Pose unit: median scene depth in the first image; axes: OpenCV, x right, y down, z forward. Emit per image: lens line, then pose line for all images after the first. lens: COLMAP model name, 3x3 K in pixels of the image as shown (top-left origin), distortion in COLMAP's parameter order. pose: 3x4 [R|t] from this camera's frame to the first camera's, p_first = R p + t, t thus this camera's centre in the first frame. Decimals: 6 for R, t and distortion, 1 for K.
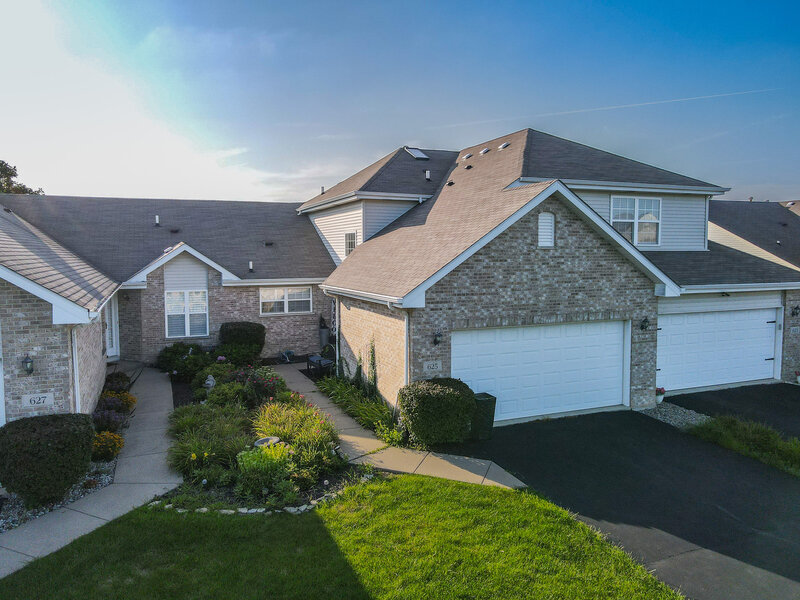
lens RADIAL K [[581.0, 0, 400.0], [0, 581.0, 300.0], [0, 0, 1]] dist [0.022834, 0.004451]
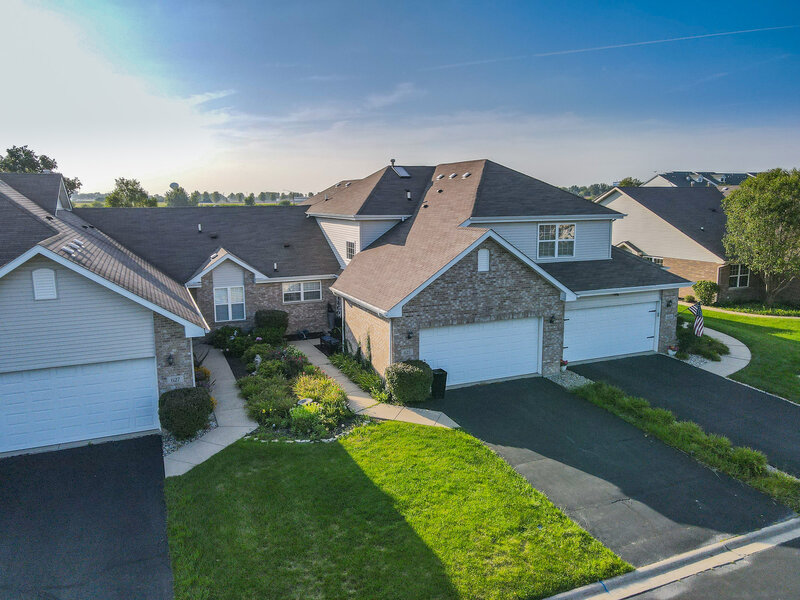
lens RADIAL K [[581.0, 0, 400.0], [0, 581.0, 300.0], [0, 0, 1]] dist [0.022834, 0.004451]
pose [[0.999921, -0.004637, 0.011696, 0.017651], [0.003550, 0.995816, 0.091316, -0.156787], [-0.012070, -0.091268, 0.995753, -0.501684]]
